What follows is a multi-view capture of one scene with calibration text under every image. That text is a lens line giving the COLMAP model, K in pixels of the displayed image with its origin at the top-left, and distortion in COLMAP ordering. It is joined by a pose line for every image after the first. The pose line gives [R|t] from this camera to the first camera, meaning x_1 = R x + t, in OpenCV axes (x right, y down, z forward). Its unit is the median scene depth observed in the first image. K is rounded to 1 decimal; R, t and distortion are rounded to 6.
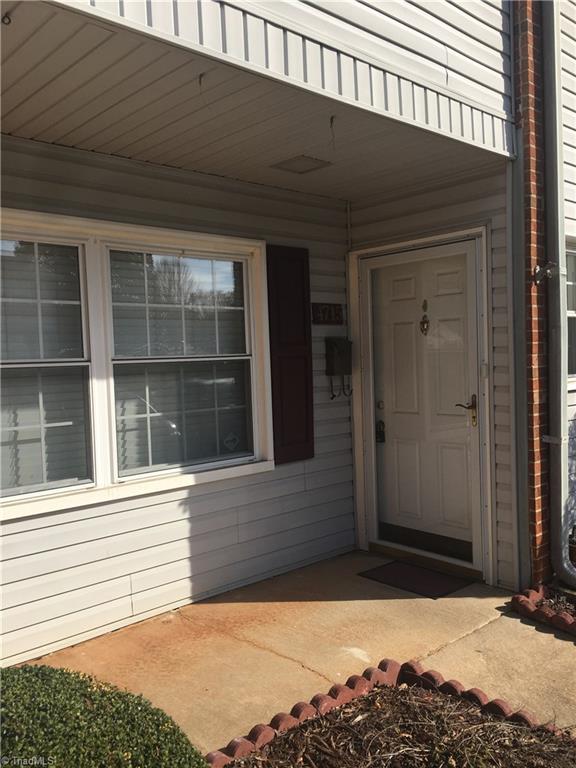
lens RADIAL K [[645.3, 0, 288.6], [0, 645.3, 379.4], [0, 0, 1]] dist [0.030378, -0.001142]
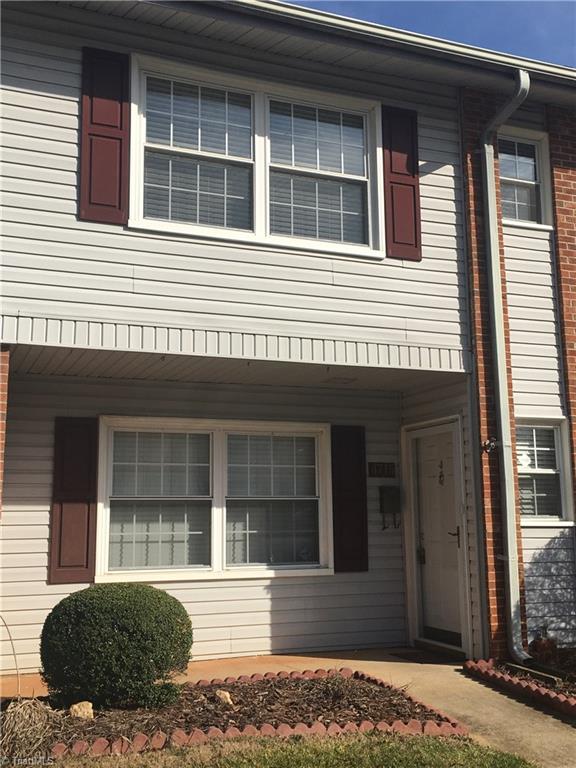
lens RADIAL K [[846.8, 0, 288.0], [0, 846.8, 384.0], [0, 0, 1]] dist [0.017301, 0.024943]
pose [[0.934891, -0.032472, -0.353447, 0.643142], [-0.034612, 0.982719, -0.181838, 0.072896], [0.353244, 0.182232, 0.917611, -1.004717]]
